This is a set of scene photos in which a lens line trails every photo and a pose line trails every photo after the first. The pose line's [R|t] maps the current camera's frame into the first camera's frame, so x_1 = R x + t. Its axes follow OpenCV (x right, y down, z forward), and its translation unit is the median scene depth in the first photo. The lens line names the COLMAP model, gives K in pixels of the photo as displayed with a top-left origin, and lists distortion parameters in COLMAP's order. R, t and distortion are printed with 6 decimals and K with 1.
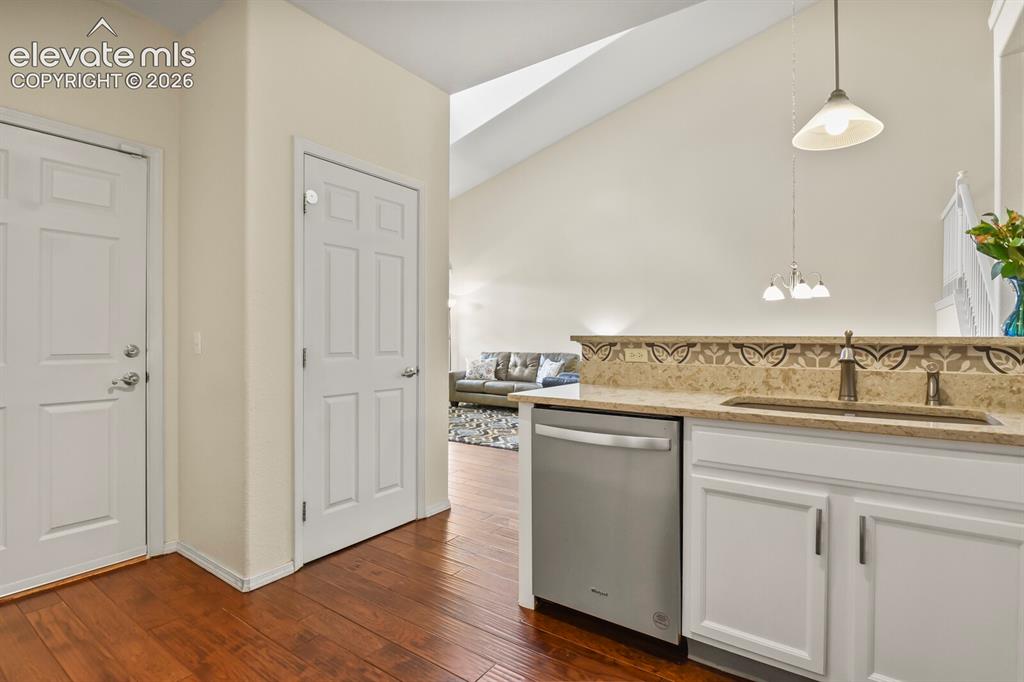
lens RADIAL K [[498.5, 0, 517.8], [0, 498.5, 341.8], [0, 0, 1]] dist [-0.006075, -0.002143]
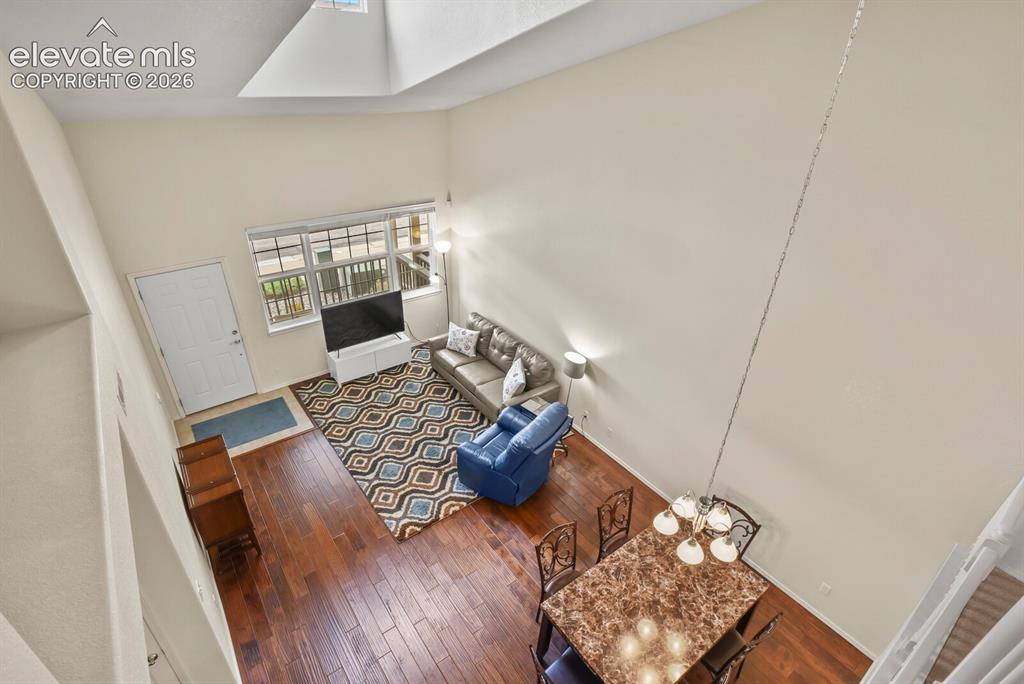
lens RADIAL K [[498.5, 0, 515.4], [0, 498.5, 345.6], [0, 0, 1]] dist [-0.006075, -0.002143]
pose [[0.952567, 0.177229, -0.247398, 0.257592], [-0.031328, 0.865717, 0.499553, -0.411793], [0.302712, -0.468107, 0.830206, 0.256842]]
